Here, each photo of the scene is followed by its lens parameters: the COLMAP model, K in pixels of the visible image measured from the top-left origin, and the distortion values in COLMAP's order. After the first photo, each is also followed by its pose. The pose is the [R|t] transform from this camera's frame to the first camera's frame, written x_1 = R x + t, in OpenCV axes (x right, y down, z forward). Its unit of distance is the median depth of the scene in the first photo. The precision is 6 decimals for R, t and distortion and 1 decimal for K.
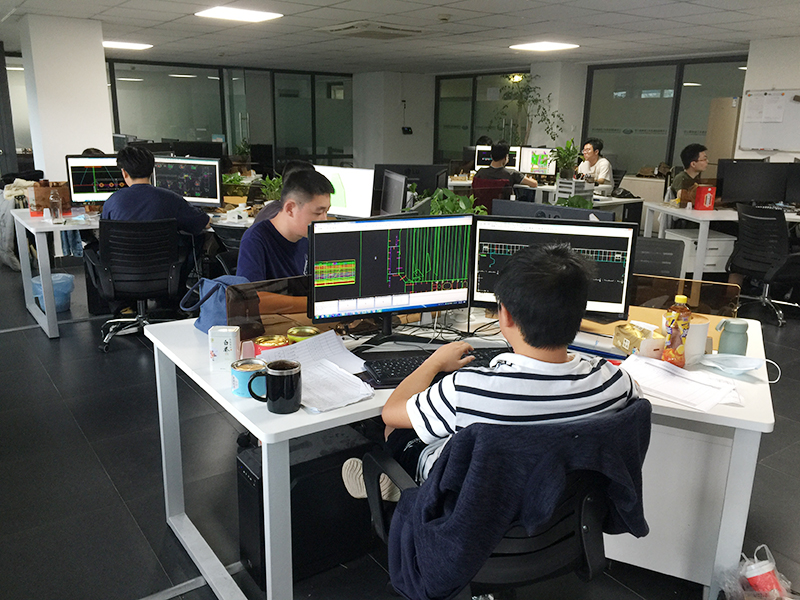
lens RADIAL K [[679.8, 0, 400.0], [0, 679.8, 300.0], [0, 0, 1]] dist [0.083827, -0.119075]
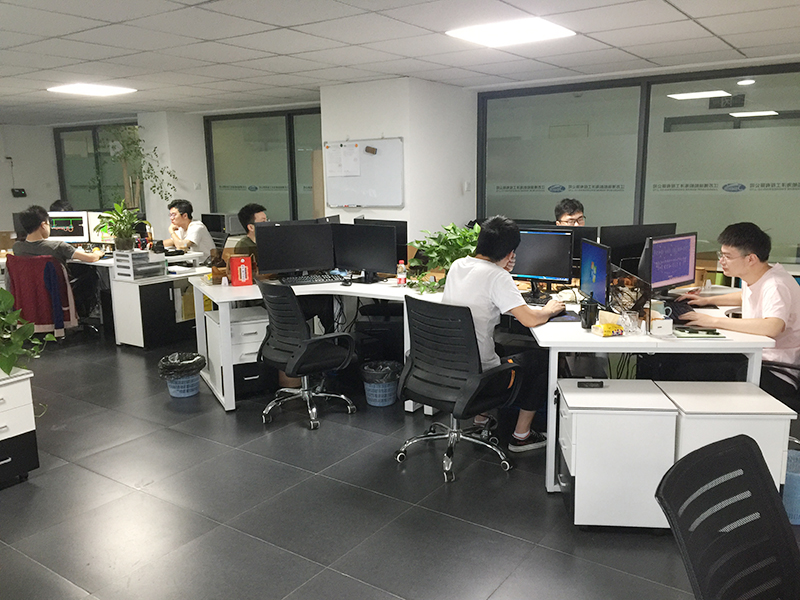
lens RADIAL K [[679.8, 0, 400.0], [0, 679.8, 300.0], [0, 0, 1]] dist [0.083827, -0.119075]
pose [[0.943368, -0.086711, 0.320215, 0.275901], [0.110923, 0.992128, -0.058123, -0.035750], [-0.312654, 0.090351, 0.945560, 0.141937]]
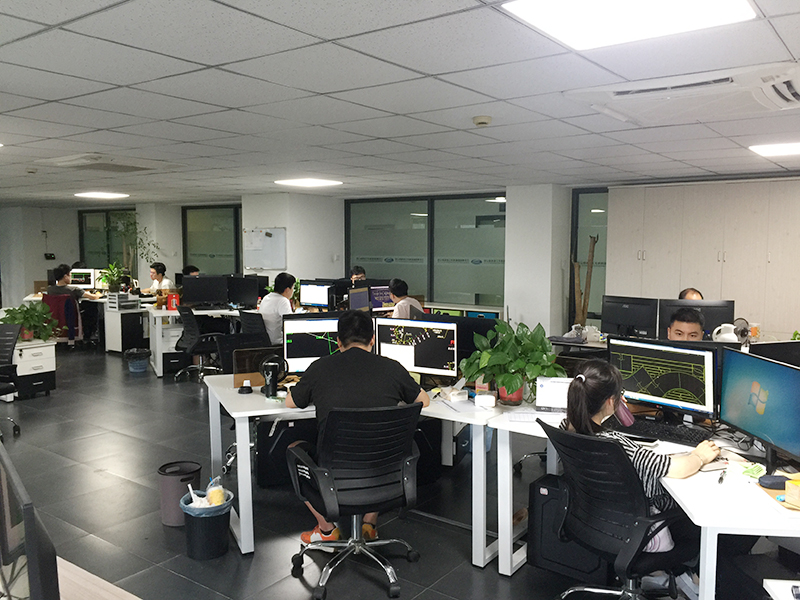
lens RADIAL K [[679.8, 0, 400.0], [0, 679.8, 300.0], [0, 0, 1]] dist [0.083827, -0.119075]
pose [[0.951656, -0.037149, 0.304910, 0.351490], [0.088832, 0.983527, -0.157425, 0.090401], [-0.294039, 0.176900, 0.939280, -0.383803]]
